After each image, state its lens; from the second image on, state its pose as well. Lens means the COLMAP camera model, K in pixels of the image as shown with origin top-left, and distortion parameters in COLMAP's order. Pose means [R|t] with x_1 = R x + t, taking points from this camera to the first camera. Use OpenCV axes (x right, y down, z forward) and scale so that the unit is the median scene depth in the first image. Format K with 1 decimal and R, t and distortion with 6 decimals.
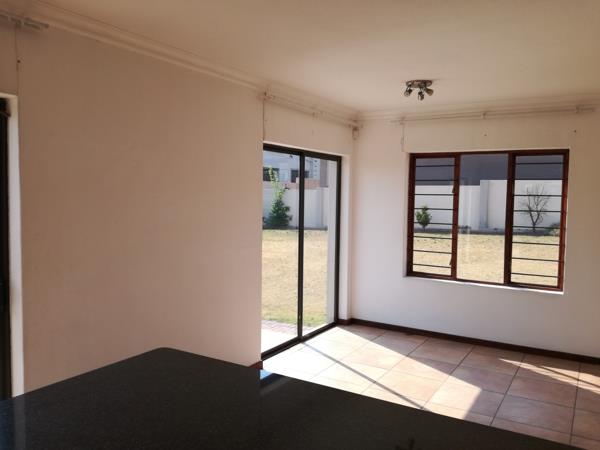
lens RADIAL K [[466.1, 0, 299.1], [0, 466.1, 221.6], [0, 0, 1]] dist [0.027758, -0.037631]
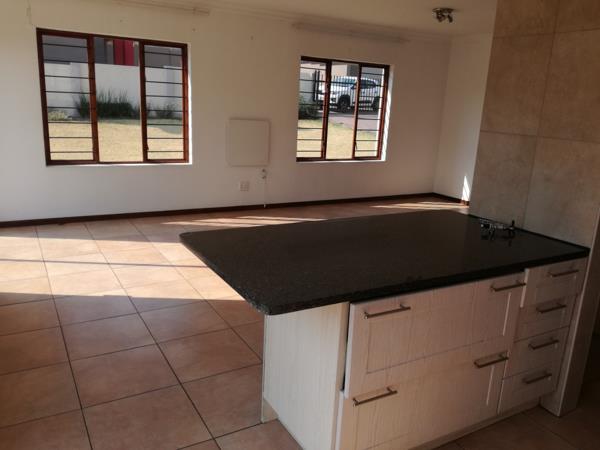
lens RADIAL K [[466.1, 0, 298.2], [0, 466.1, 221.8], [0, 0, 1]] dist [0.027758, -0.037631]
pose [[0.526680, -0.214438, 0.822572, -0.337003], [0.001792, 0.967937, 0.251186, -0.011703], [-0.850062, -0.130821, 0.510177, 0.072988]]
